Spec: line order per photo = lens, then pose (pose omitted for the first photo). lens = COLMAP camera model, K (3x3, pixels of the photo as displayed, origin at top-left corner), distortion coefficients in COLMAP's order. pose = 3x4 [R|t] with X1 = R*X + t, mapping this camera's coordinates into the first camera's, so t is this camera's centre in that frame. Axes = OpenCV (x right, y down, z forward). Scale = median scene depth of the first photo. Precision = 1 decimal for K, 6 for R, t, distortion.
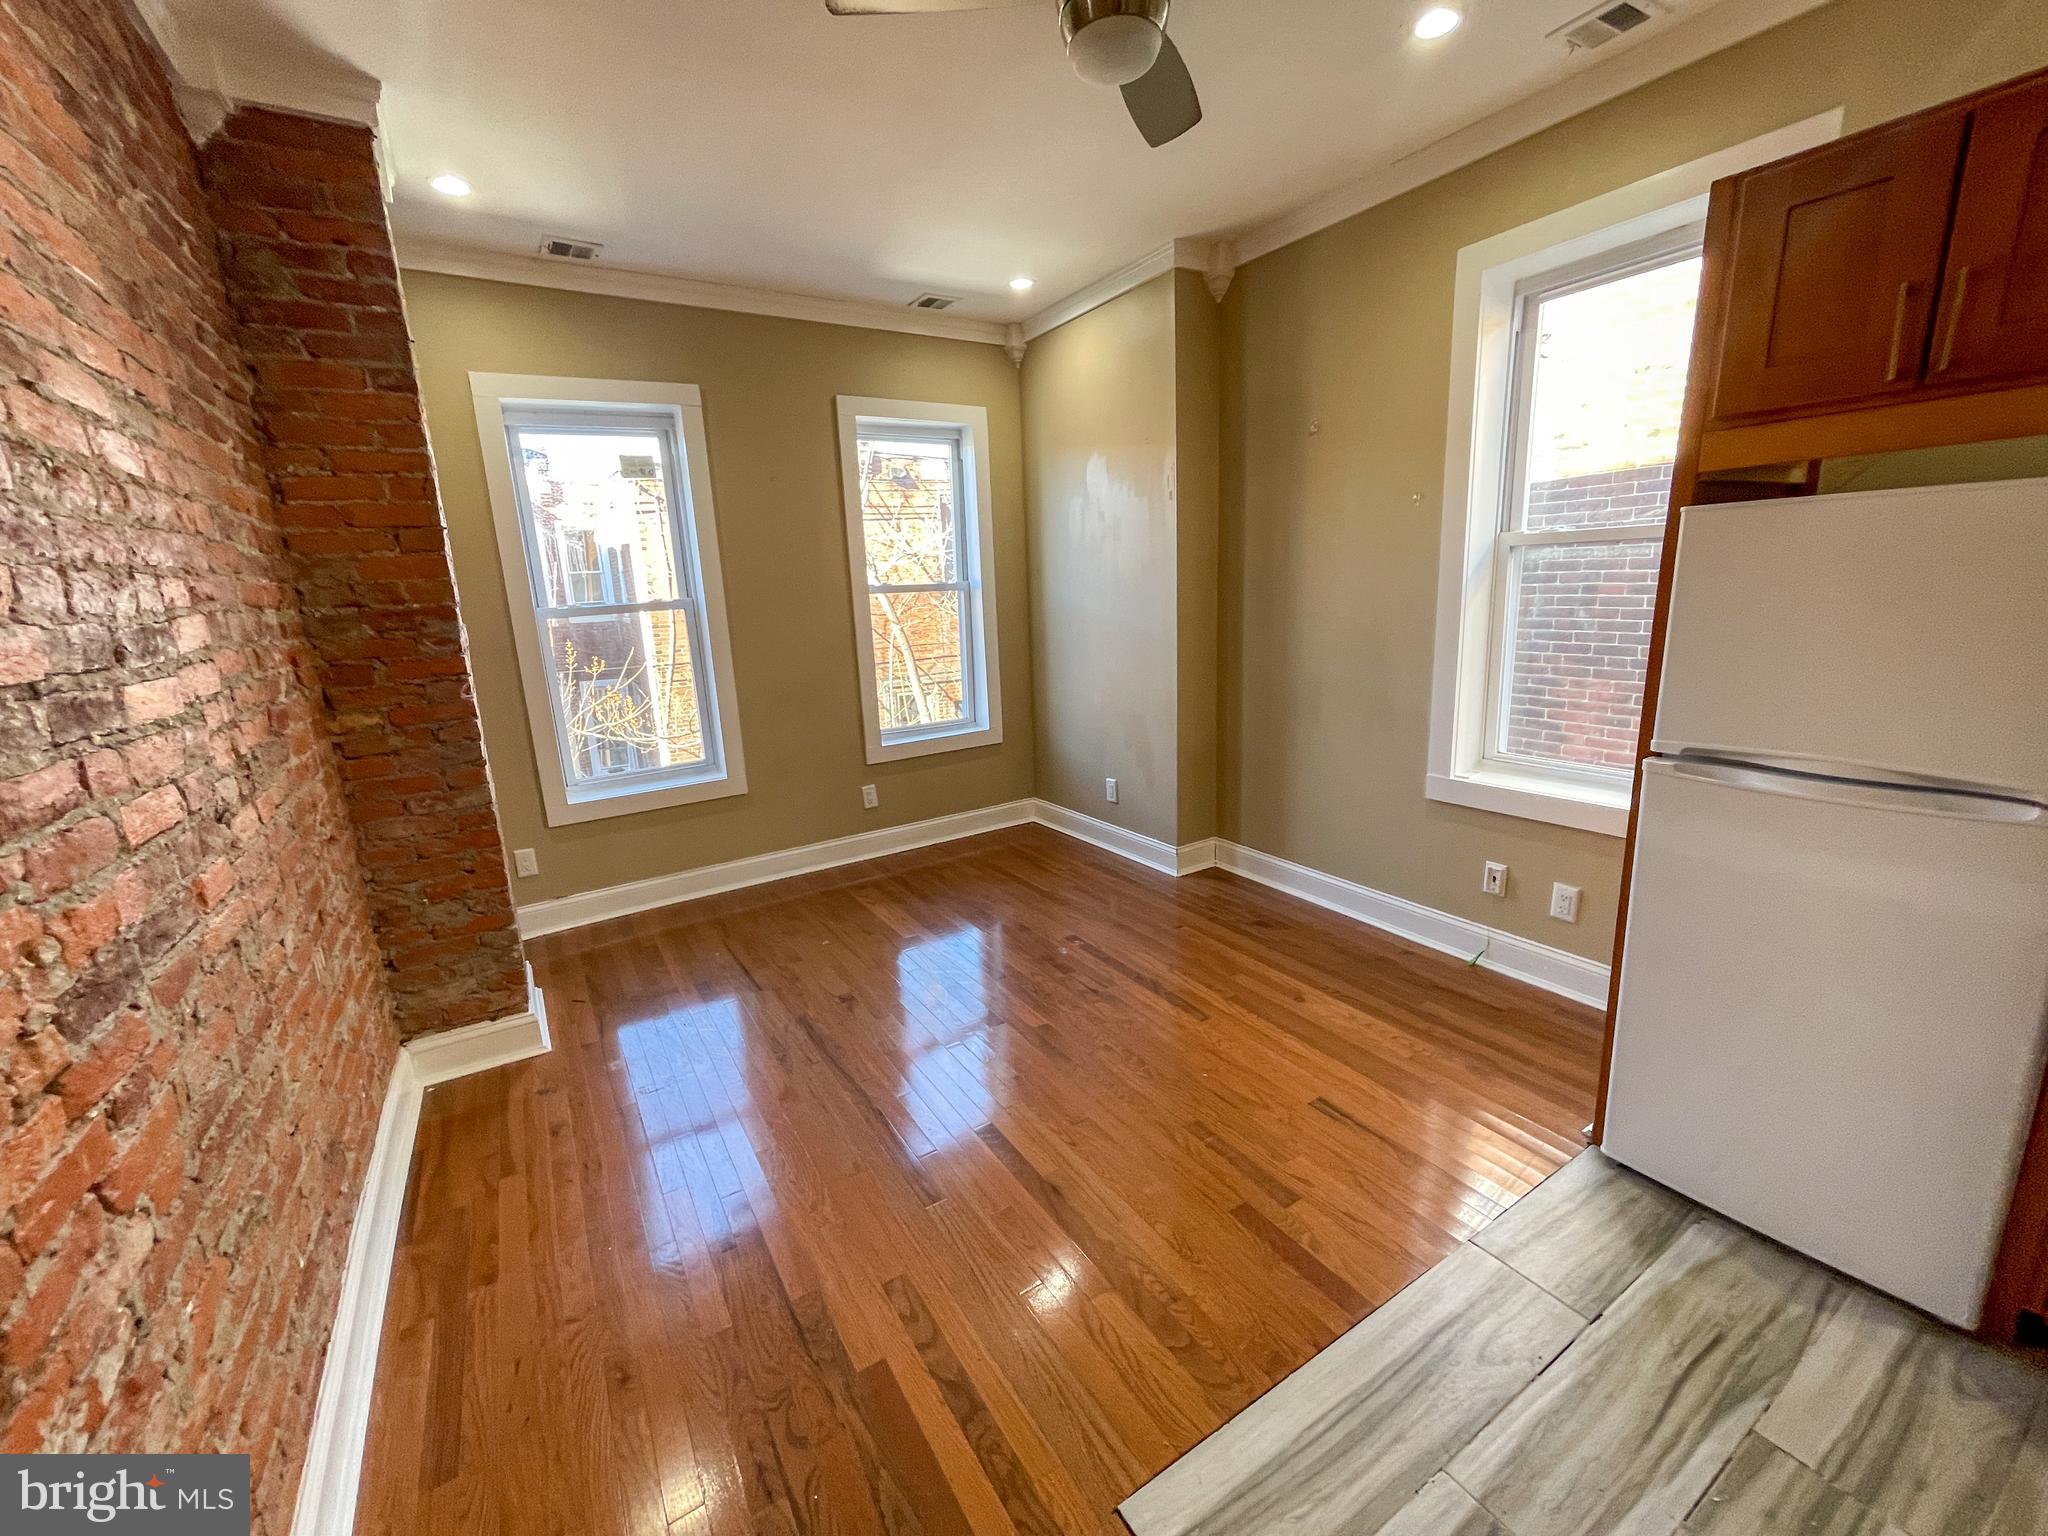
lens RADIAL K [[827.5, 0, 1013.9], [0, 827.5, 770.3], [0, 0, 1]] dist [0.001195, -0.000016]
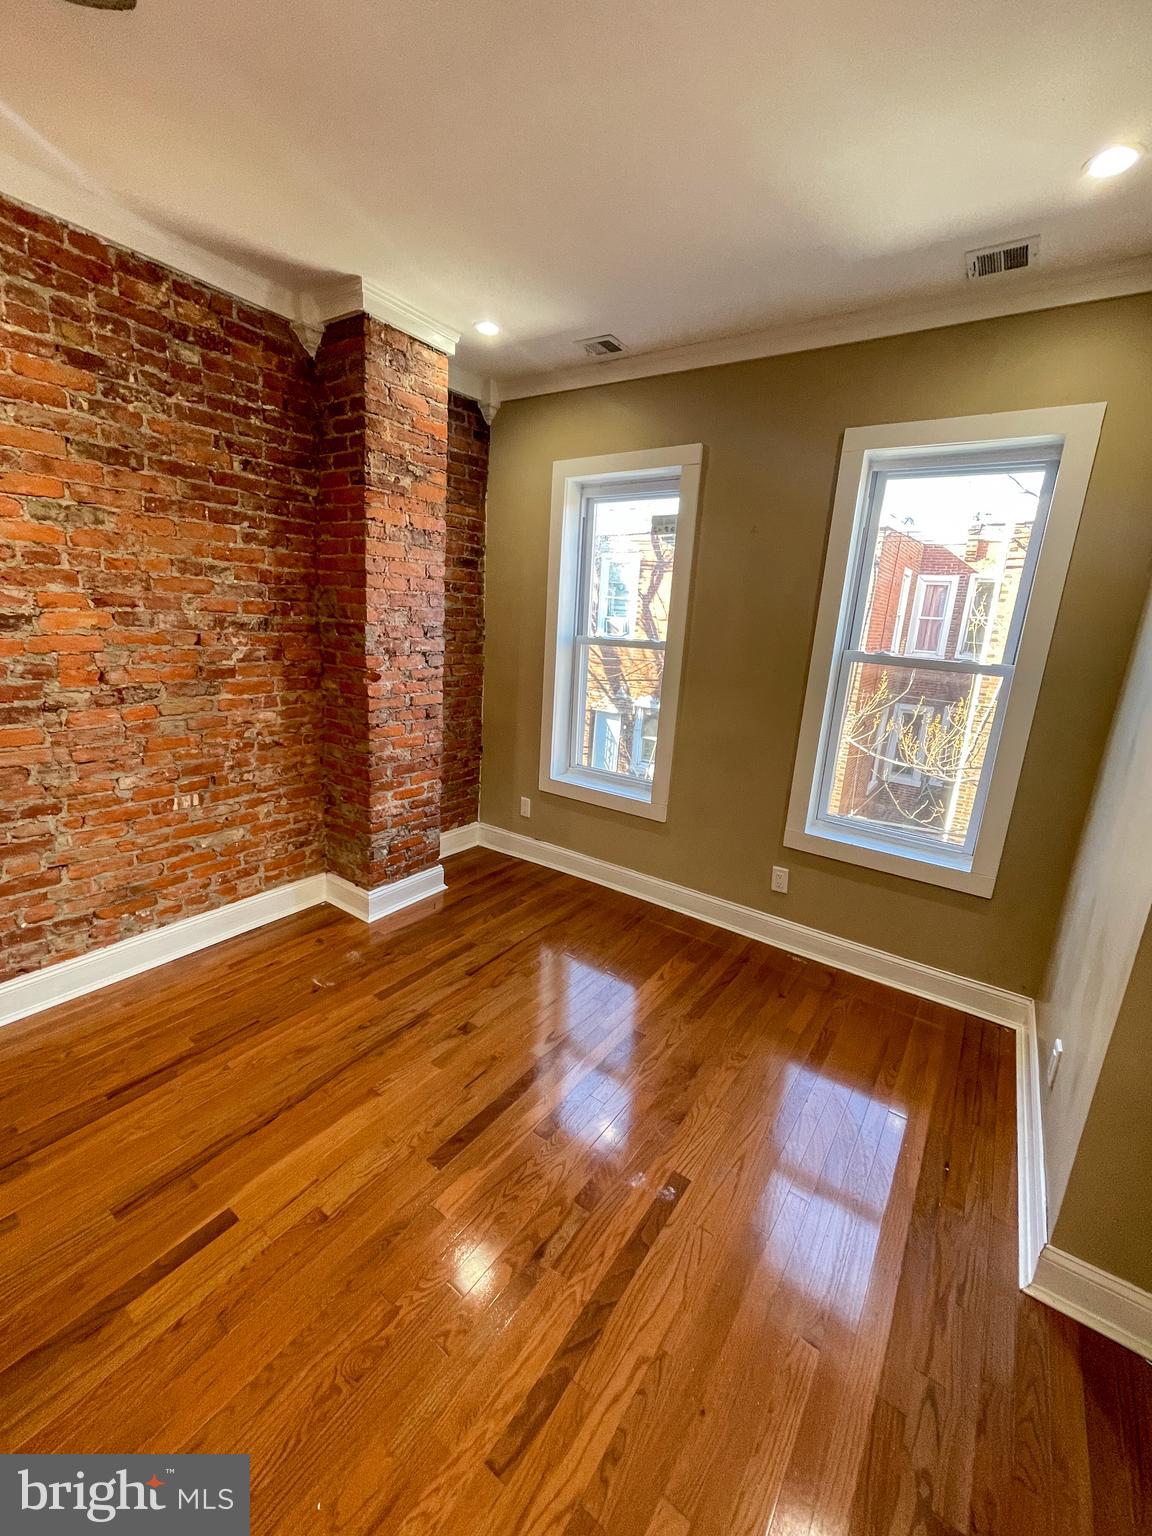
lens RADIAL K [[620.6, 0, 577.0], [0, 620.6, 758.2], [0, 0, 1]] dist [0.001195, -0.000016]
pose [[0.389881, 0.282228, -0.876550, 0.344873], [-0.281288, 0.942881, 0.178471, -0.175472], [0.876852, 0.176980, 0.446999, 0.550530]]
